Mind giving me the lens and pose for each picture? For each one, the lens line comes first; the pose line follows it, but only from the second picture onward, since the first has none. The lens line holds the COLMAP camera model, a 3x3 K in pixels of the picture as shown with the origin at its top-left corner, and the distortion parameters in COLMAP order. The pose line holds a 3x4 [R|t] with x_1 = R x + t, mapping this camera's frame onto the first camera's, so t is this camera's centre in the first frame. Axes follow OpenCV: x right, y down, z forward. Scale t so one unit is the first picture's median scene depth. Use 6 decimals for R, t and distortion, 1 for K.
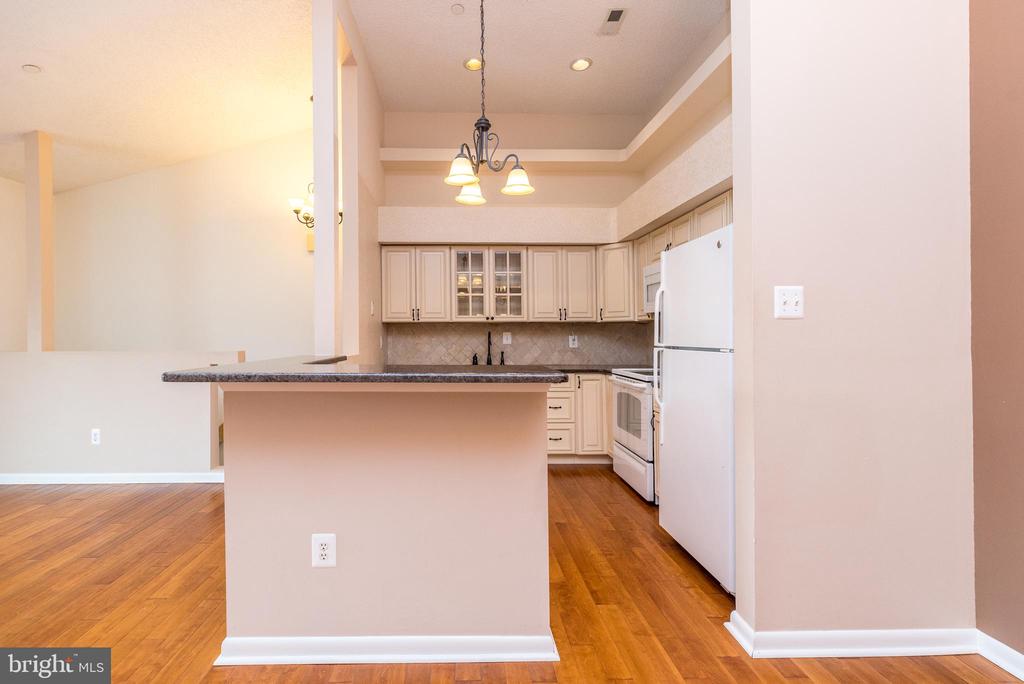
lens RADIAL K [[446.6, 0, 474.0], [0, 446.6, 338.9], [0, 0, 1]] dist [0.004765, 0.000279]
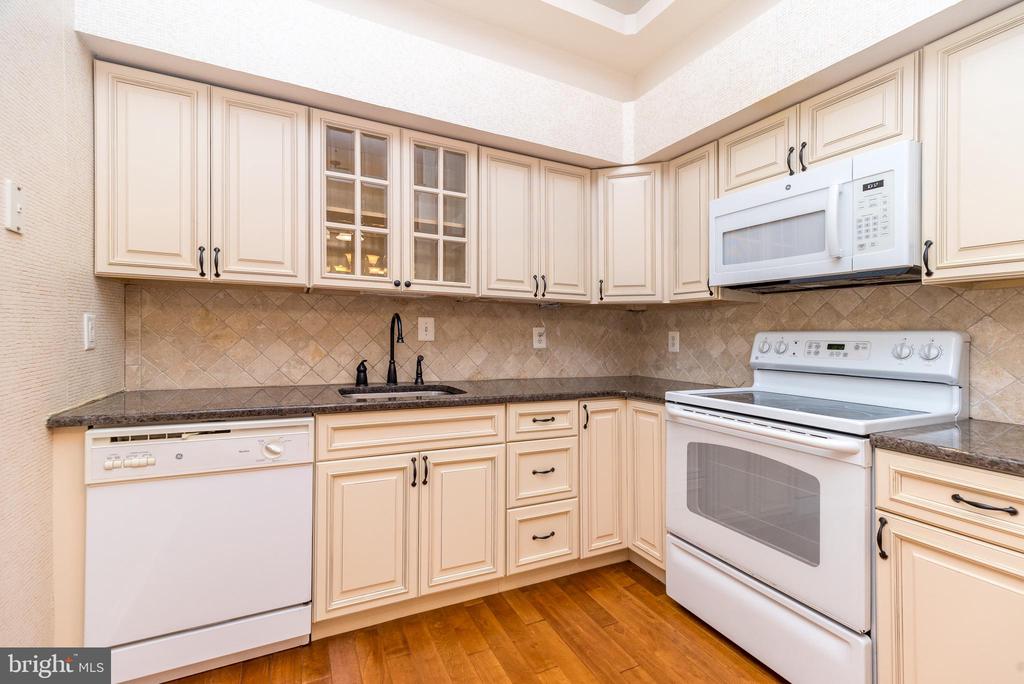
lens RADIAL K [[446.6, 0, 513.0], [0, 446.6, 338.4], [0, 0, 1]] dist [0.004765, 0.000279]
pose [[0.911627, 0.014852, 0.410749, -0.048032], [-0.015615, 0.999877, -0.001497, 0.008861], [-0.410721, -0.005049, 0.911747, 0.532847]]
